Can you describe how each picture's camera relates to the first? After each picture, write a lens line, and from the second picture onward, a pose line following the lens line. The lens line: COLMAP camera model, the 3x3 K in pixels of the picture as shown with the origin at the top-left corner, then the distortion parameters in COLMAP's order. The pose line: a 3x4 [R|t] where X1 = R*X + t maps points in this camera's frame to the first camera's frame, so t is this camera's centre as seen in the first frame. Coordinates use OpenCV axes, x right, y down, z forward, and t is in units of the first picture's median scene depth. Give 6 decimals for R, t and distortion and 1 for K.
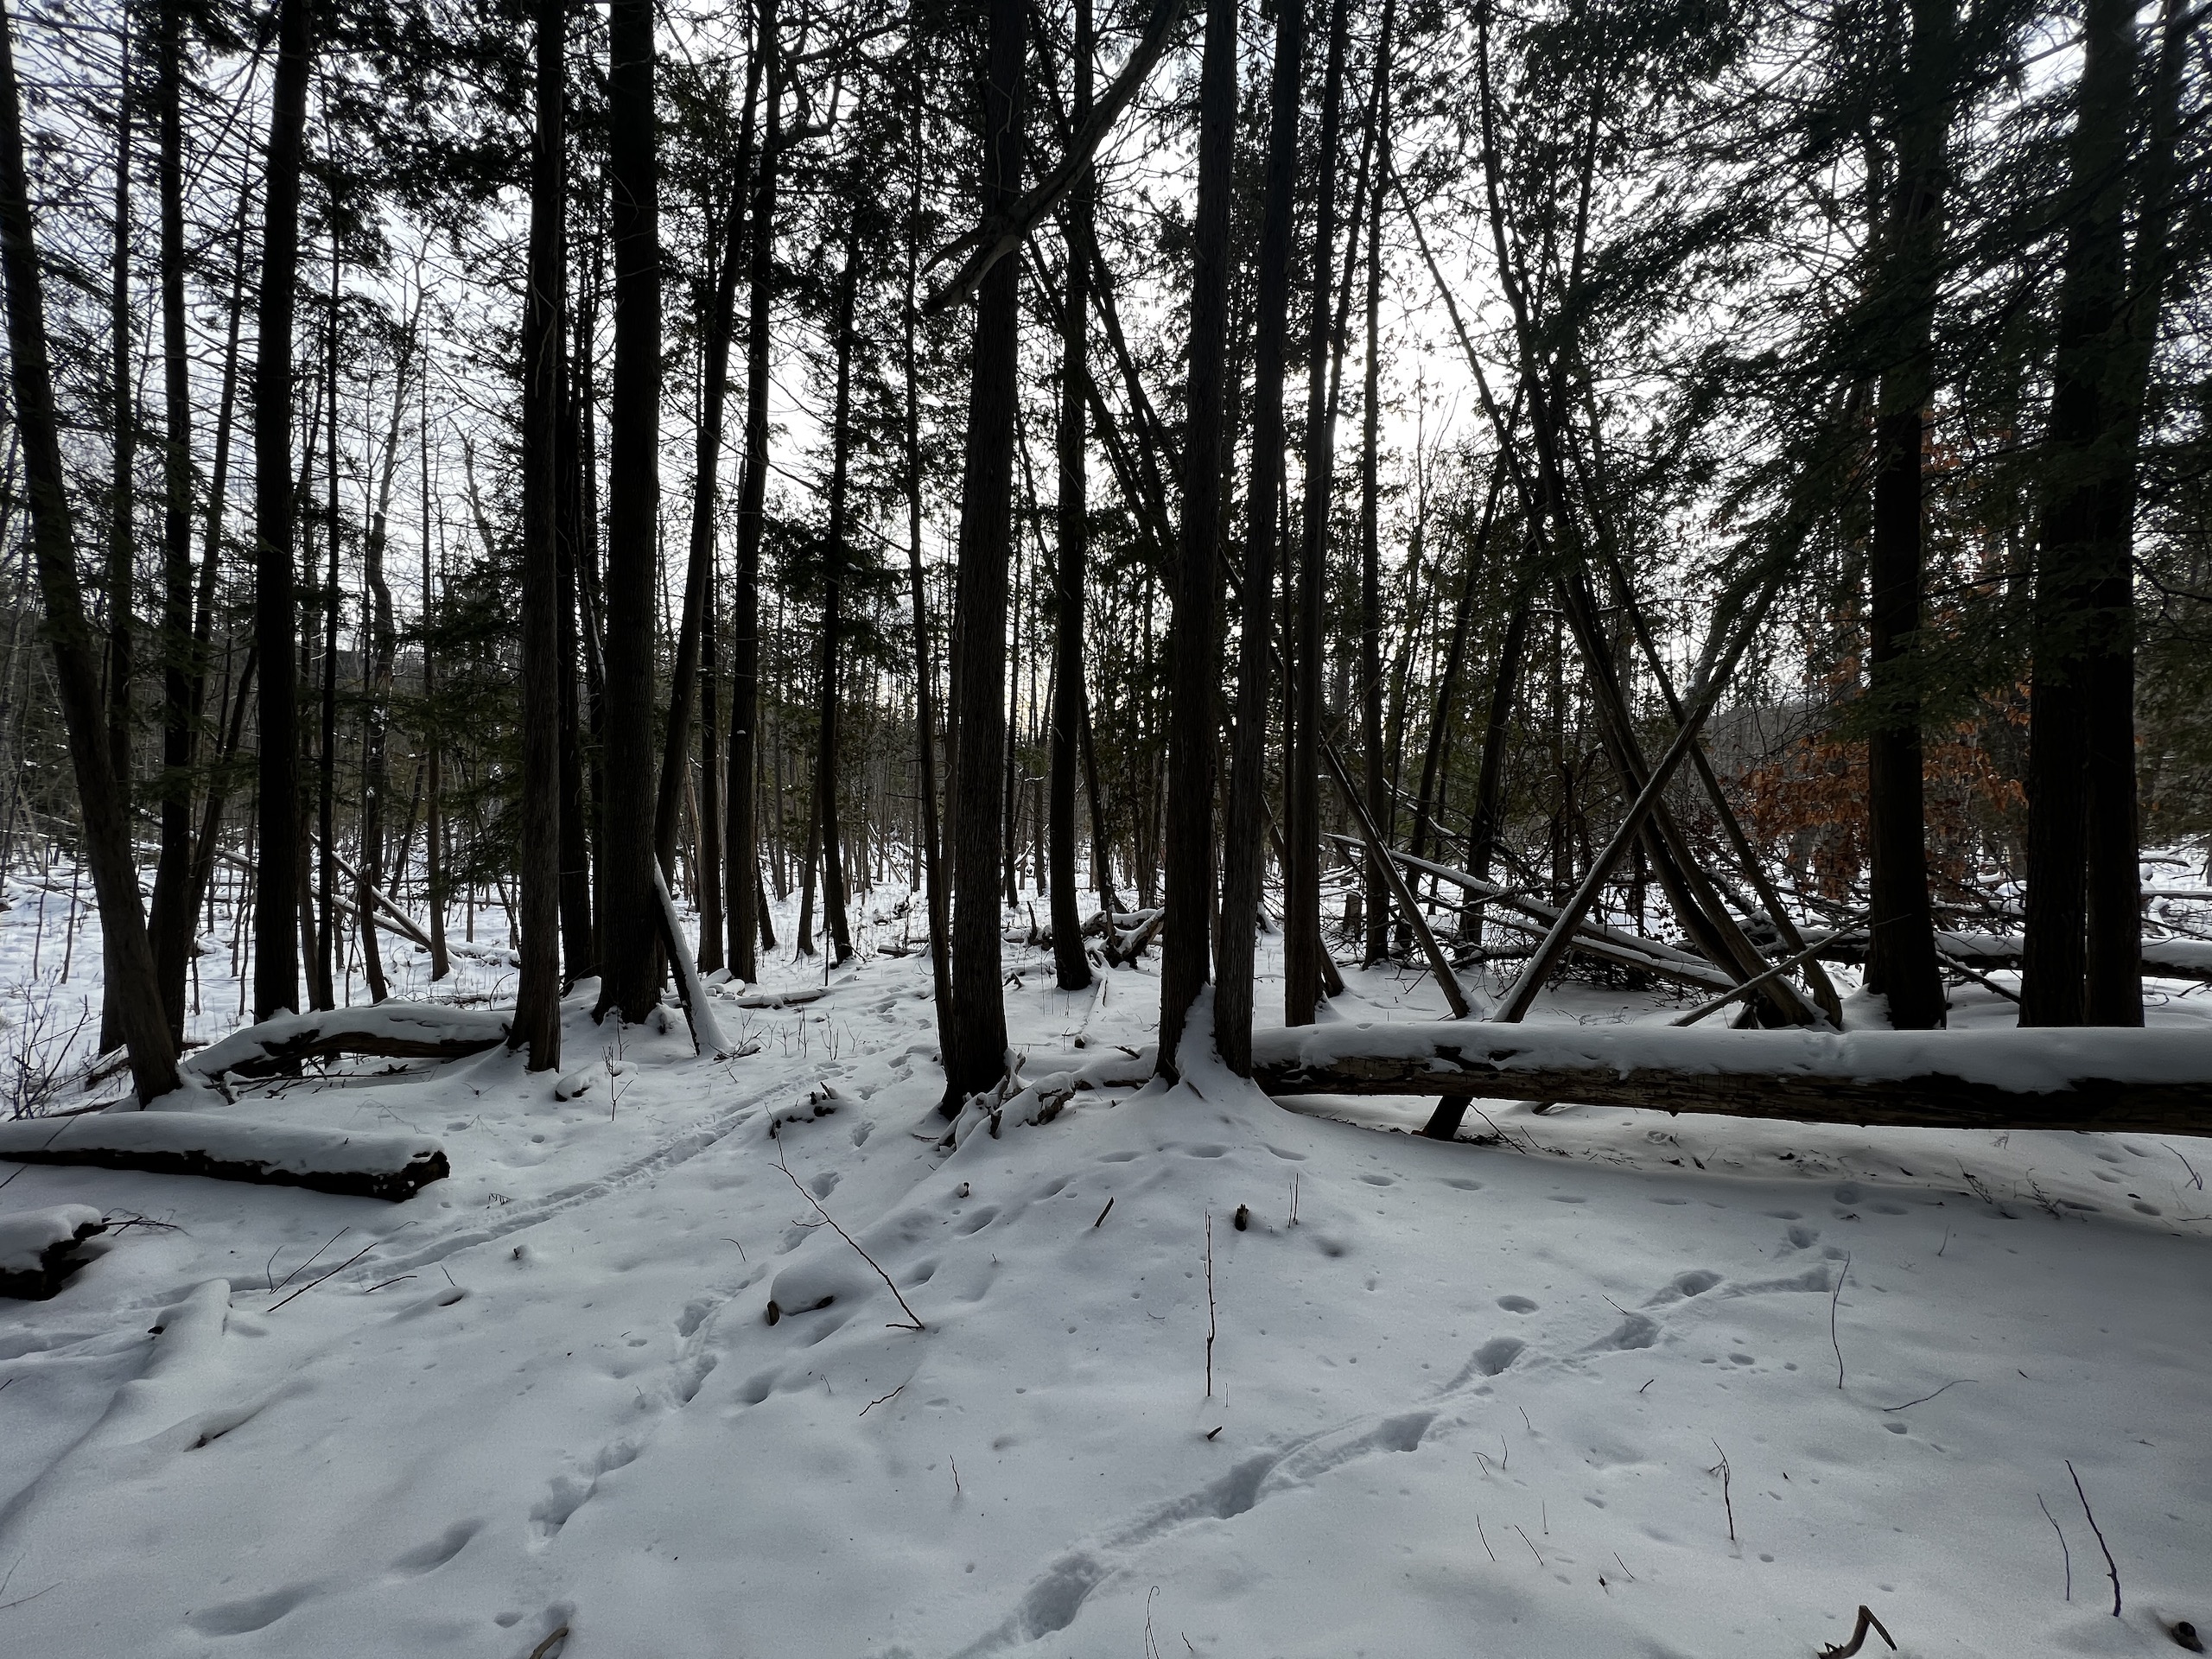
lens RADIAL K [[886.6, 0, 1099.3], [0, 886.6, 814.8], [0, 0, 1]] dist [-0.002412, 0.001089]
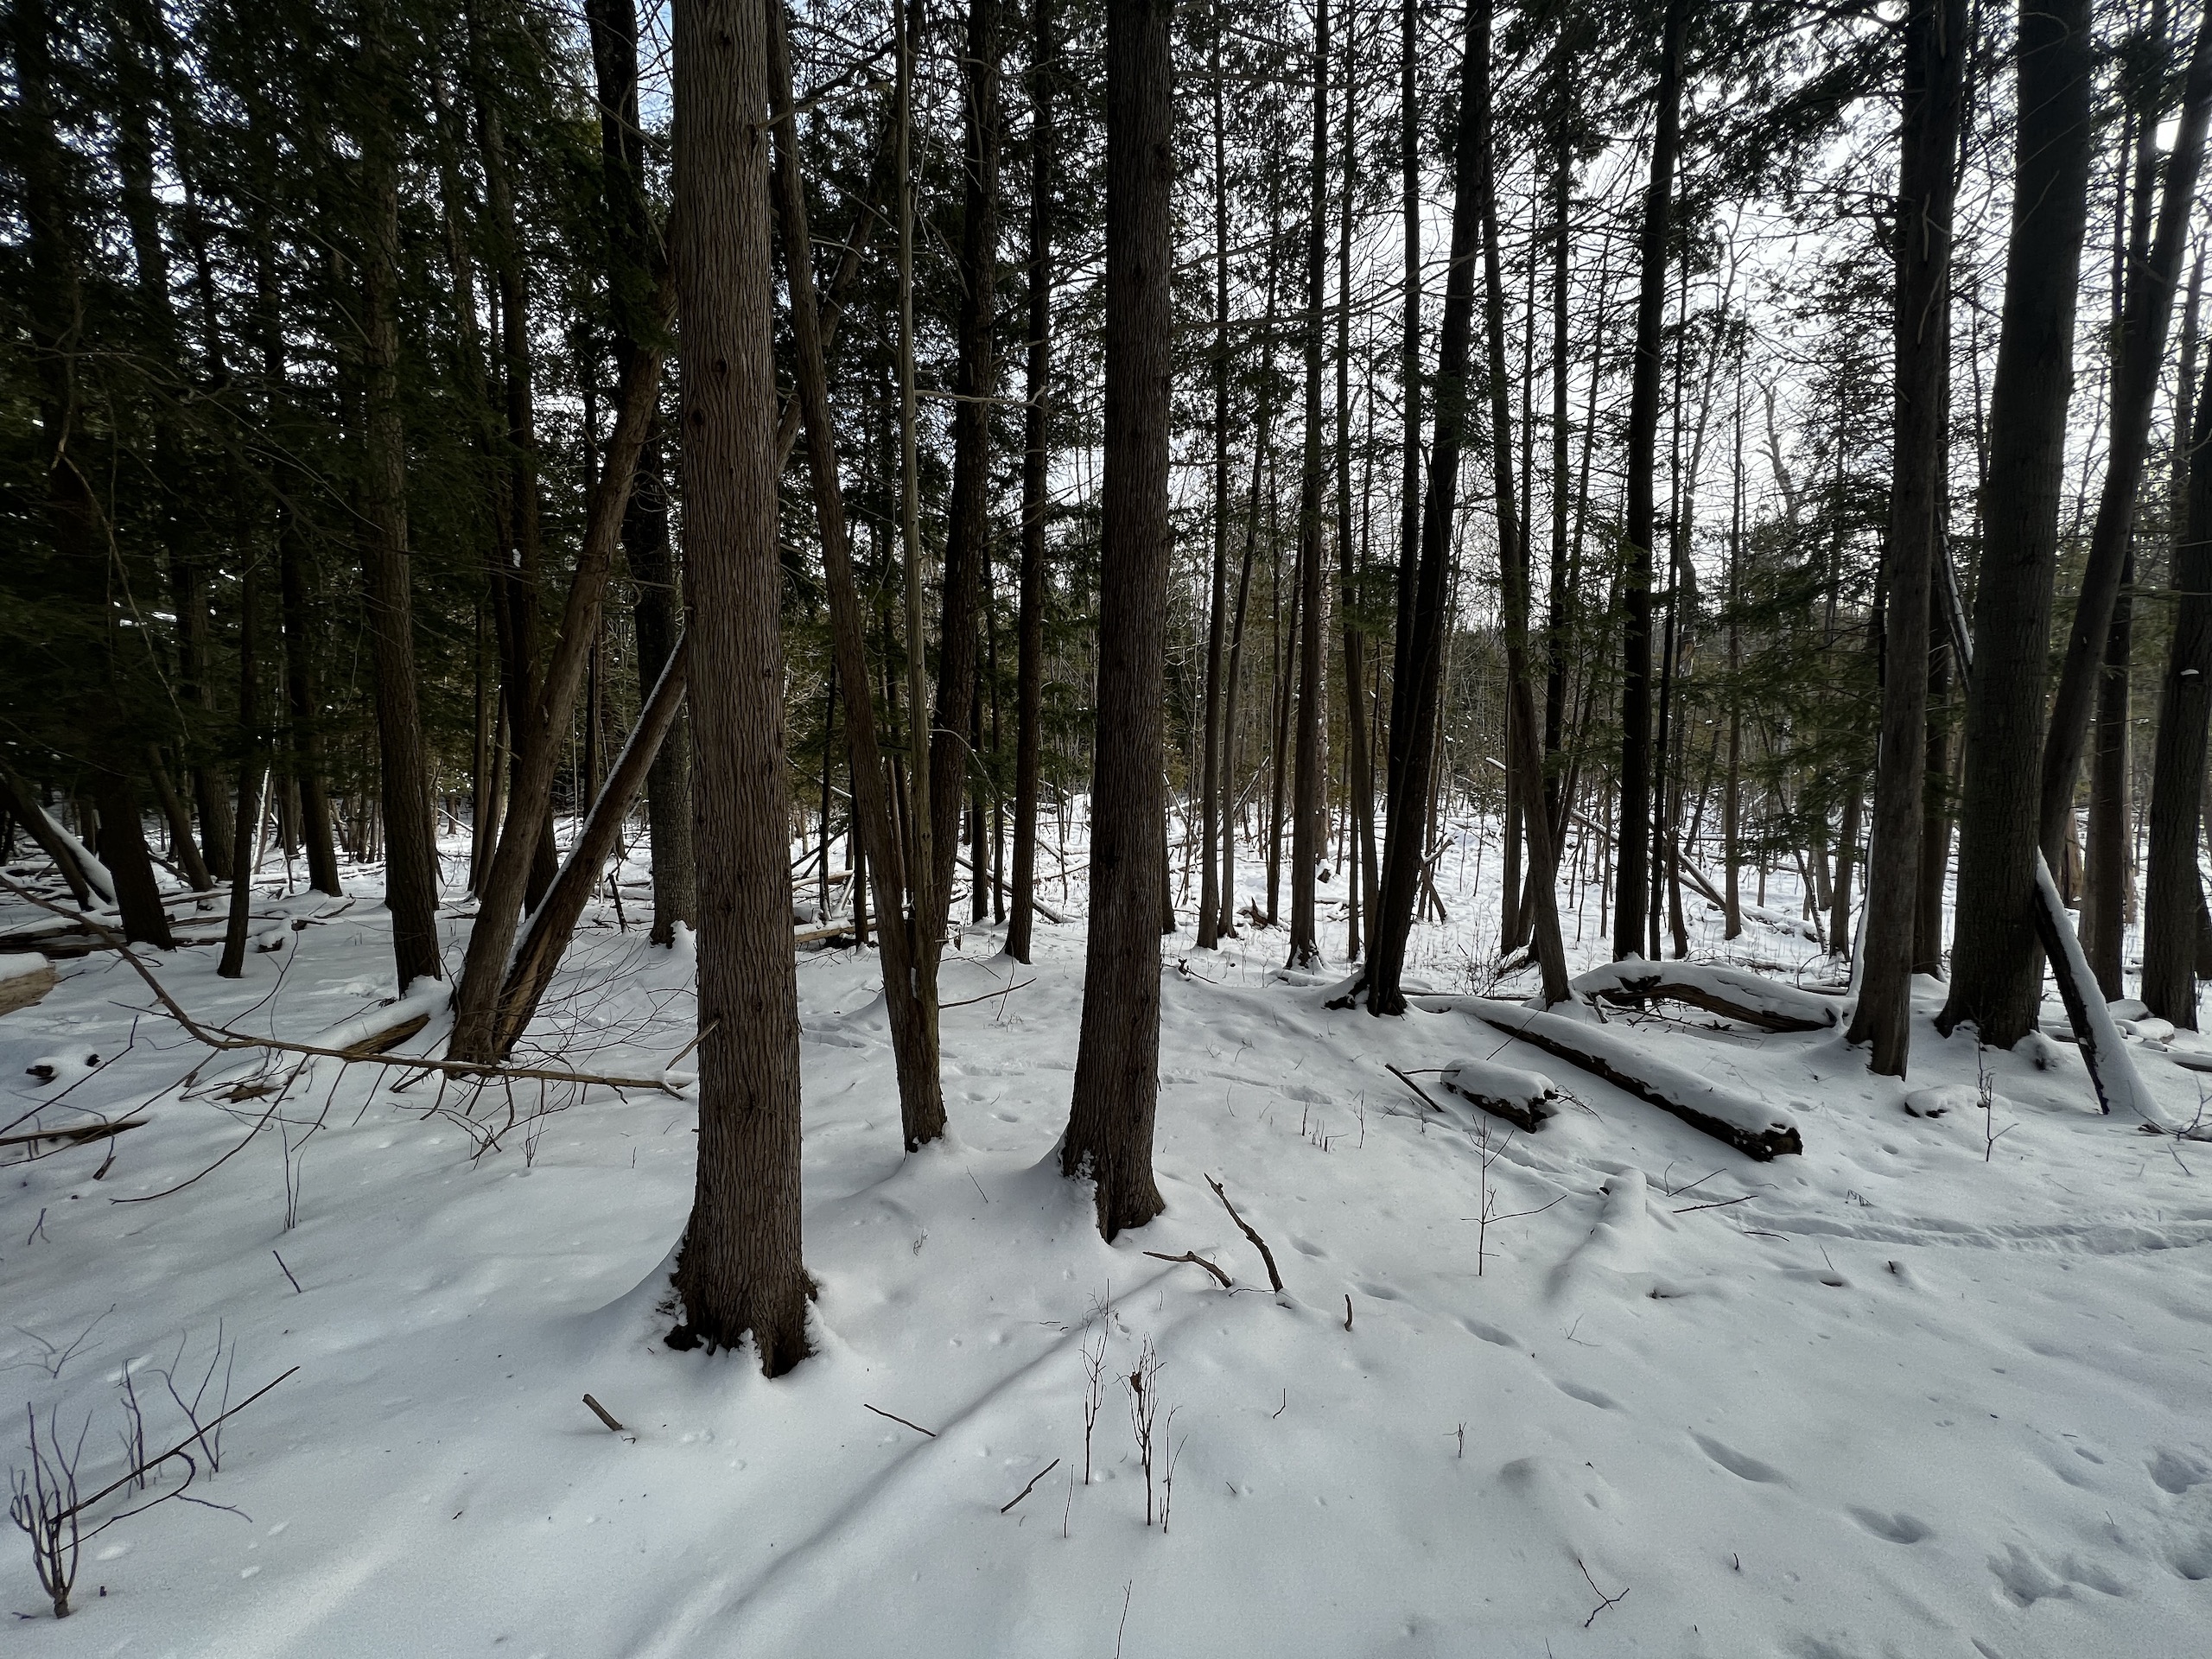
lens RADIAL K [[886.6, 0, 1102.8], [0, 886.6, 820.5], [0, 0, 1]] dist [-0.002412, 0.001089]
pose [[0.318932, 0.051181, -0.946395, -0.024854], [0.001623, 0.998510, 0.054546, -0.042578], [0.947776, -0.018932, 0.318374, -0.104434]]
